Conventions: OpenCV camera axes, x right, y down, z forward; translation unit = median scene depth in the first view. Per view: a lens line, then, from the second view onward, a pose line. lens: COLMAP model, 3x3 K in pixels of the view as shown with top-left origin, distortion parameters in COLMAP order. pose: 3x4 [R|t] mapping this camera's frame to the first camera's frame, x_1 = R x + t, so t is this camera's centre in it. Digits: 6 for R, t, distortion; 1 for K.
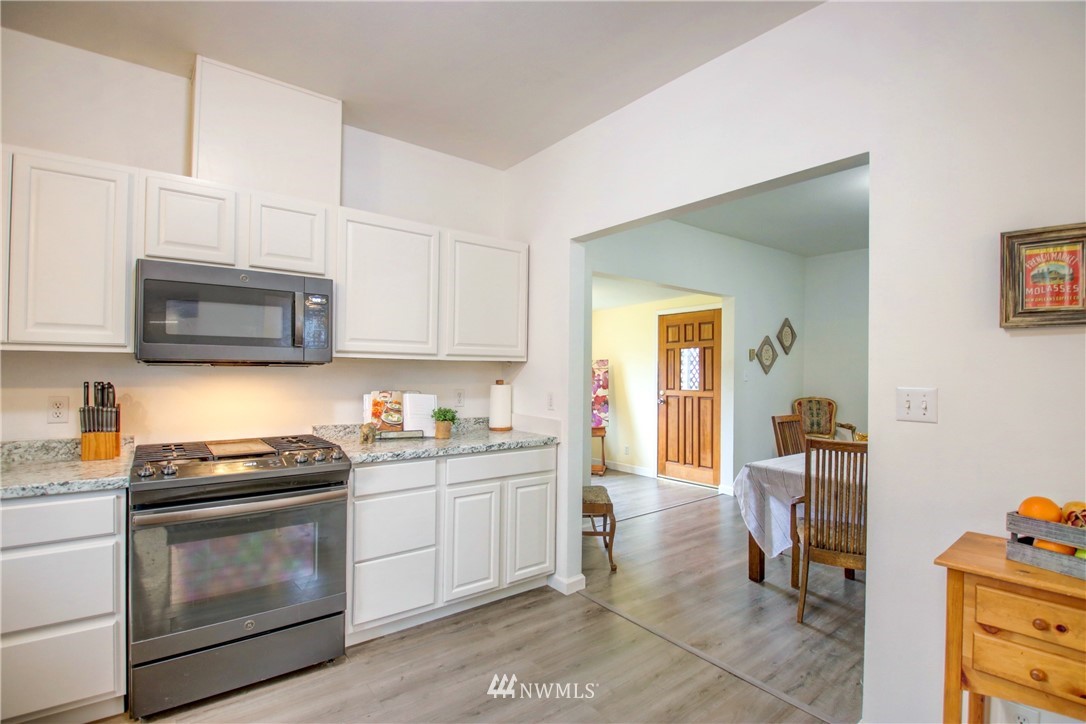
lens RADIAL K [[506.0, 0, 544.6], [0, 506.0, 366.2], [0, 0, 1]] dist [0.011792, -0.023670]
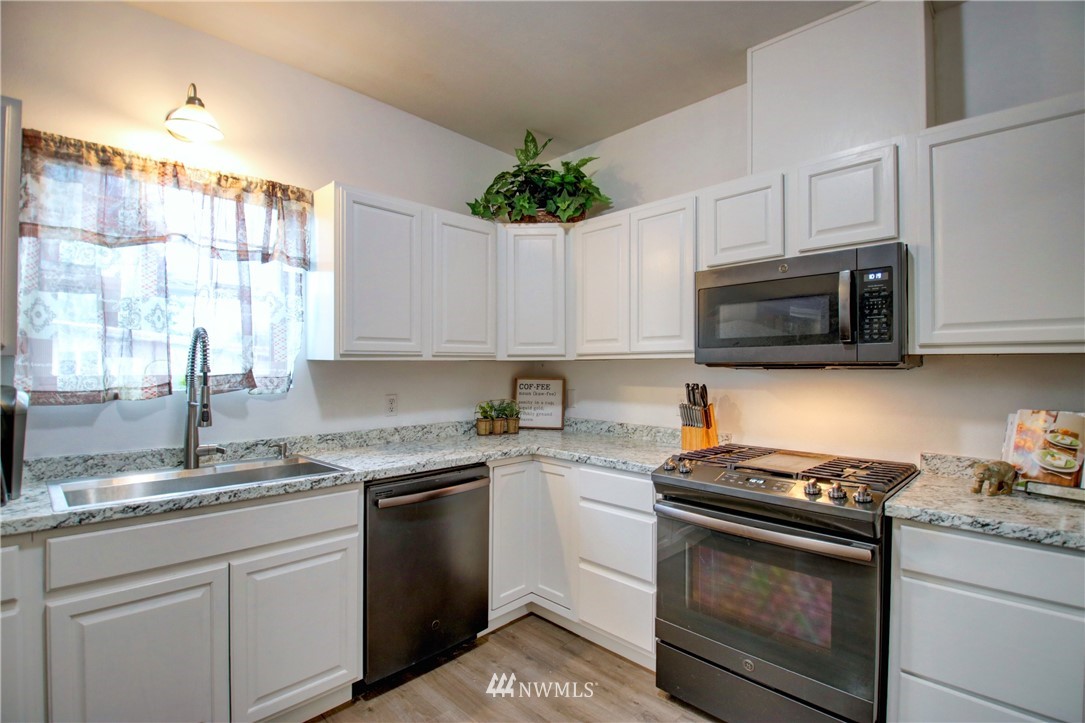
lens RADIAL K [[505.5, 0, 543.6], [0, 505.5, 365.1], [0, 0, 1]] dist [0.011792, -0.023670]
pose [[0.125185, -0.016267, -0.992000, 0.188250], [0.005827, 0.999860, -0.015660, 0.003922], [0.992116, -0.003820, 0.125263, 0.413091]]
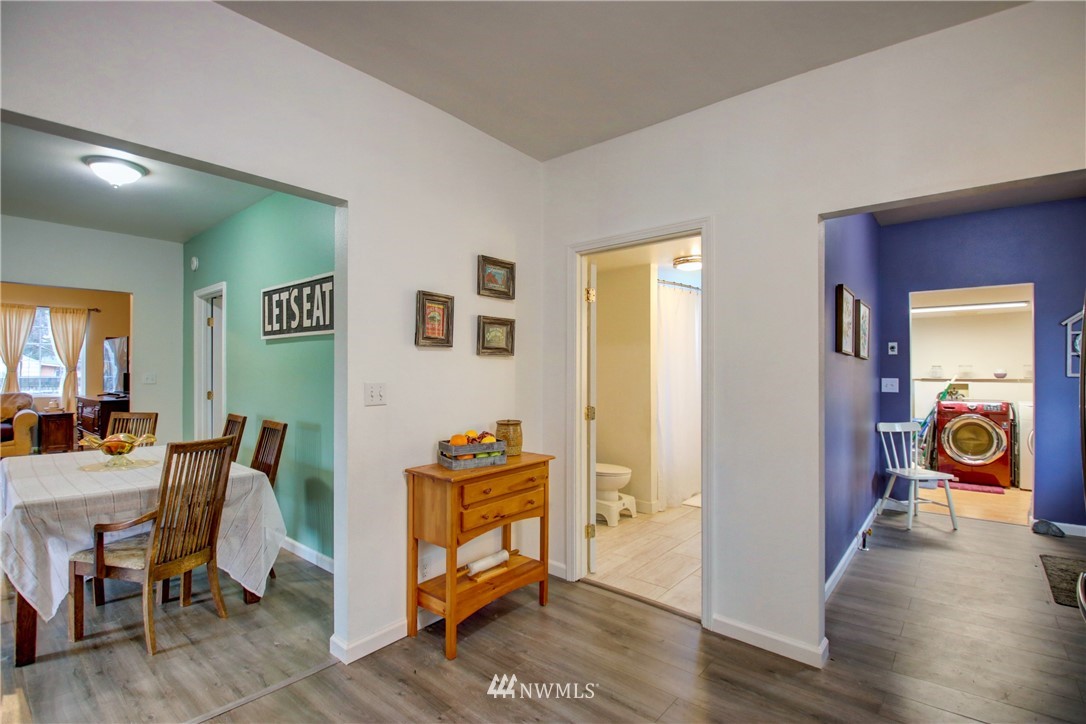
lens RADIAL K [[506.0, 0, 547.9], [0, 506.0, 365.7], [0, 0, 1]] dist [0.011792, -0.023670]
pose [[-0.202455, -0.003024, 0.979287, -0.499804], [-0.009890, 0.999951, 0.001043, -0.006620], [-0.979242, -0.009474, -0.202475, 0.515774]]
